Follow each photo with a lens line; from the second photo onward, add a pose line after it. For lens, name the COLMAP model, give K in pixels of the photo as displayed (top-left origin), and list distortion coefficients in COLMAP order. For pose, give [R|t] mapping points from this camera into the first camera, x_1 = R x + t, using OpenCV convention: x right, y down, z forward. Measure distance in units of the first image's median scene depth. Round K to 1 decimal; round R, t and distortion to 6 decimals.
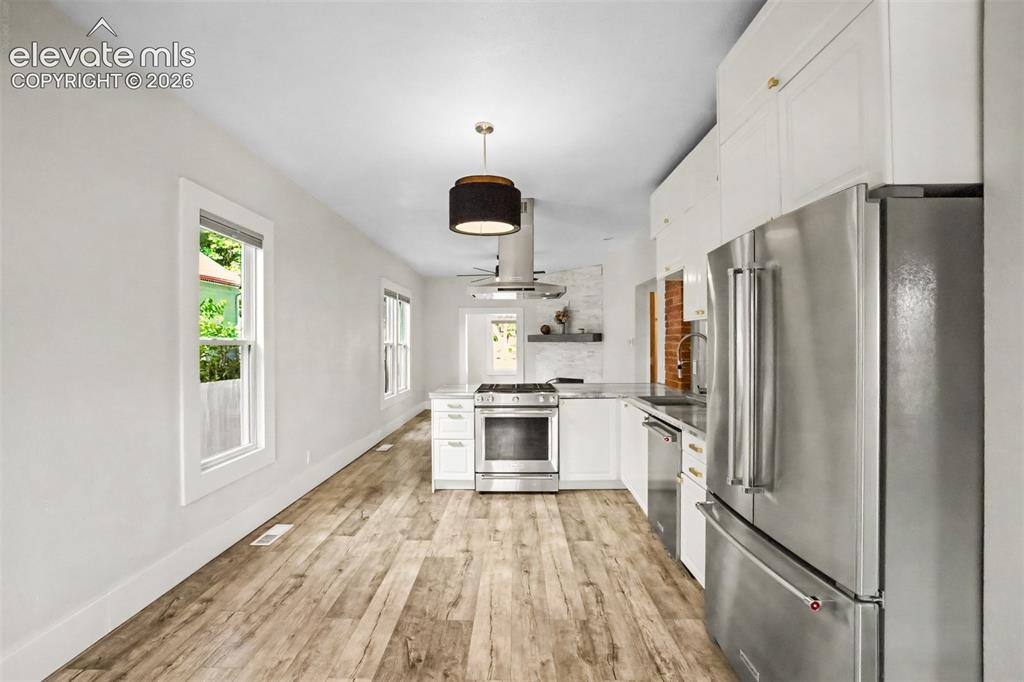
lens RADIAL K [[440.4, 0, 506.8], [0, 440.4, 346.8], [0, 0, 1]] dist [-0.027282, 0.004177]
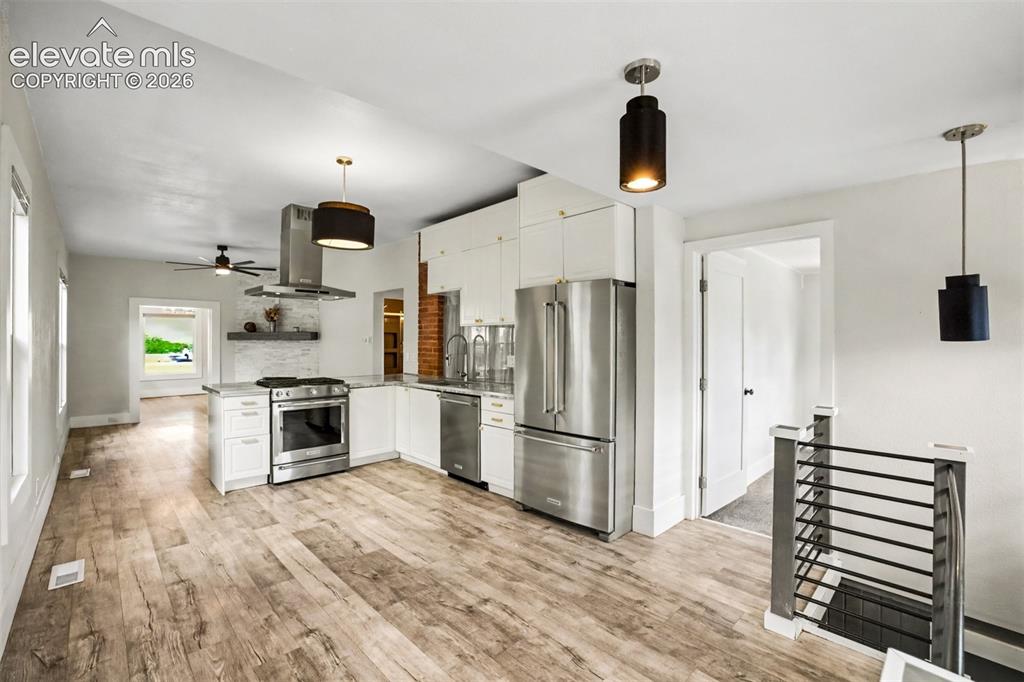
lens RADIAL K [[440.4, 0, 509.5], [0, 440.4, 341.7], [0, 0, 1]] dist [-0.027282, 0.004177]
pose [[0.709018, 0.004849, 0.705174, -0.500190], [0.003208, 0.999944, -0.010101, 0.010241], [-0.705183, 0.009424, 0.708963, -0.146112]]
